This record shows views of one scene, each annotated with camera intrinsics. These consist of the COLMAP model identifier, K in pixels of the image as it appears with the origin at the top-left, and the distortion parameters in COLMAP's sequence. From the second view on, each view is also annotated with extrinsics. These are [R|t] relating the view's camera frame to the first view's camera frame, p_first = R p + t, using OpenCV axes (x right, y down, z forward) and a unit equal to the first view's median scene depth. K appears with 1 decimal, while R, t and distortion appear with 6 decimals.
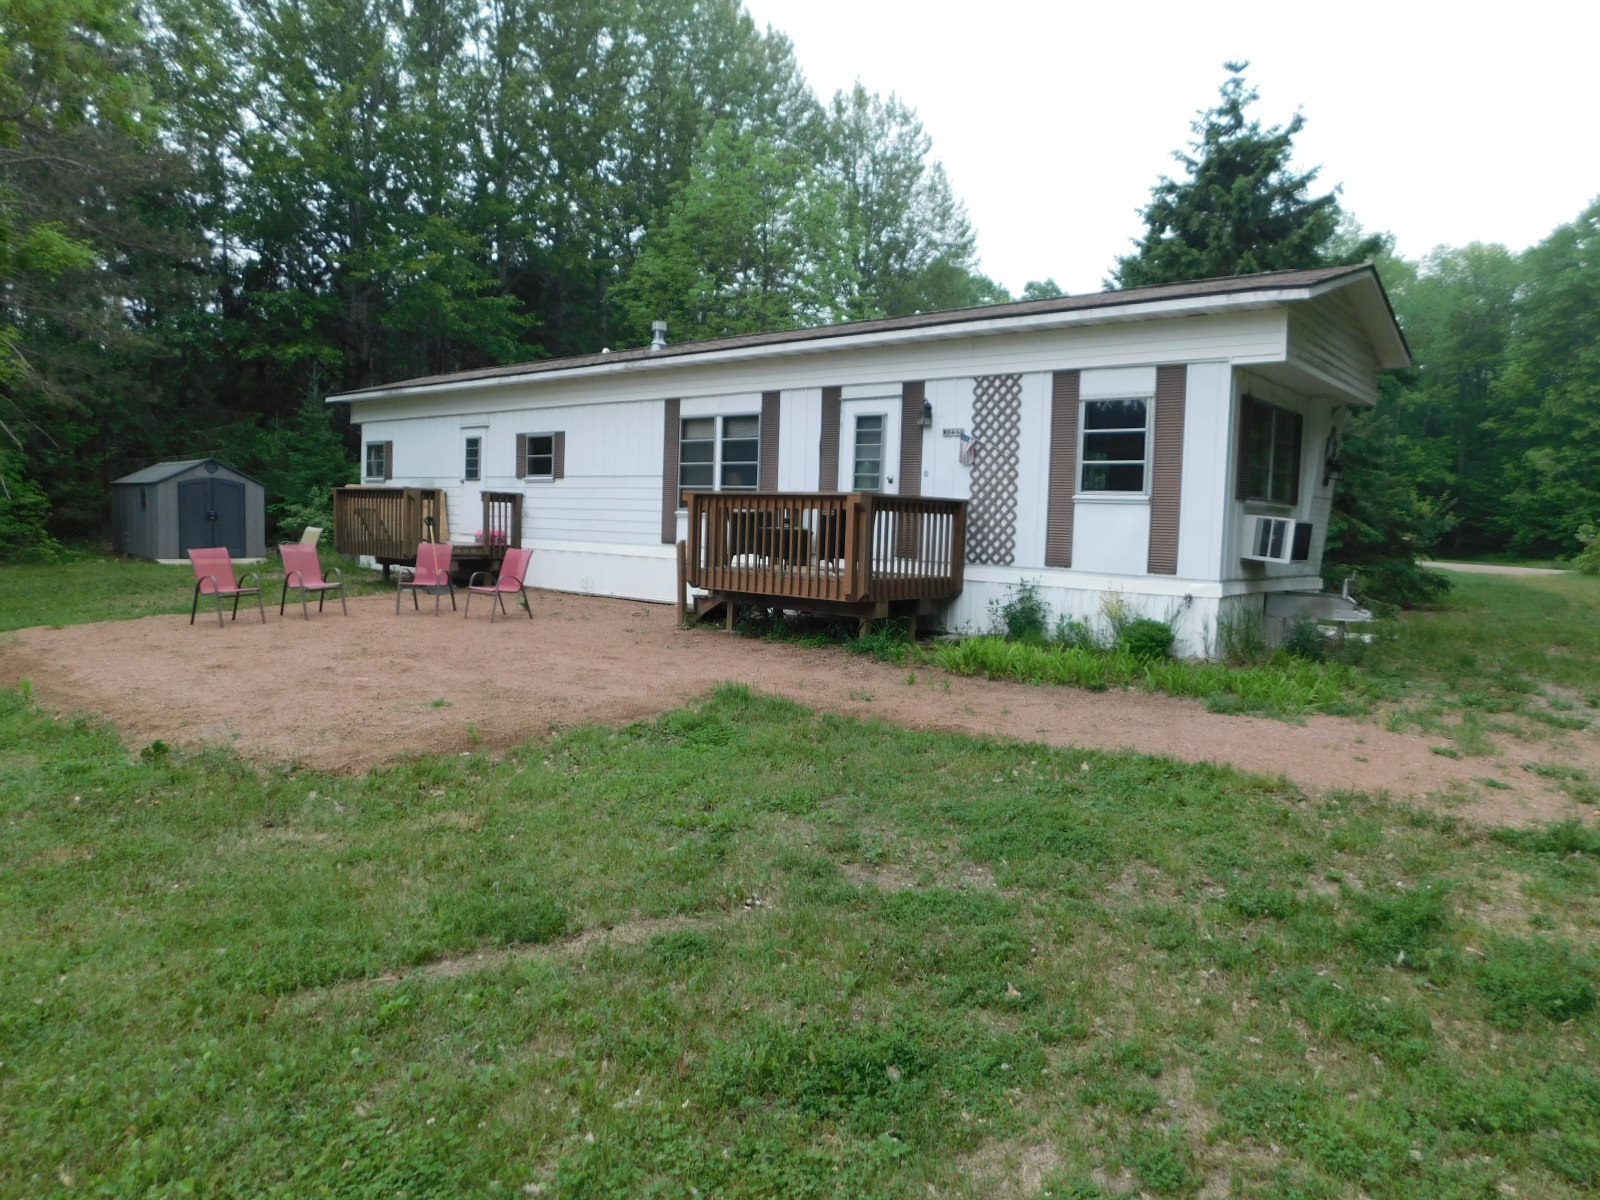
lens RADIAL K [[1050.6, 0, 805.8], [0, 1050.6, 595.4], [0, 0, 1]] dist [-0.072114, 0.055955]
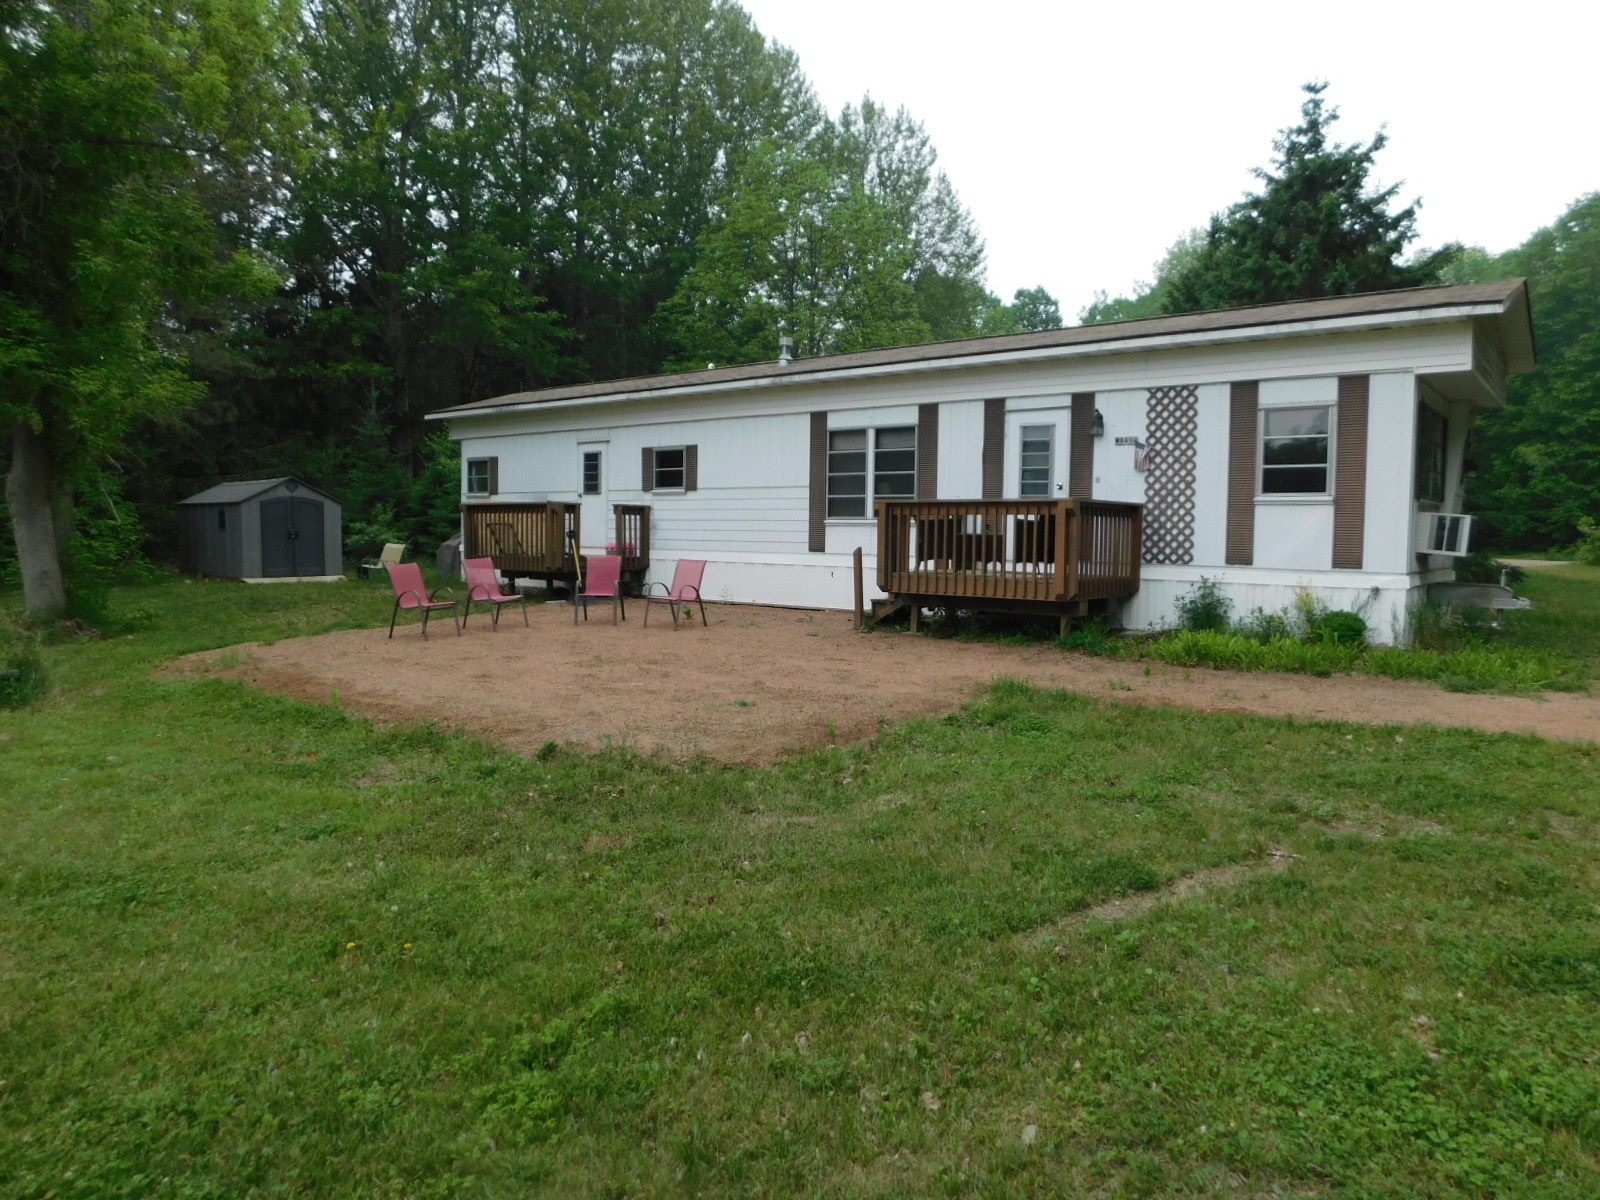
lens RADIAL K [[1055.1, 0, 795.2], [0, 1055.1, 594.1], [0, 0, 1]] dist [-0.064057, 0.051285]
pose [[0.999139, -0.022497, 0.034855, -0.190875], [0.022844, 0.999693, -0.009580, 0.002246], [-0.034629, 0.010368, 0.999346, -0.041493]]
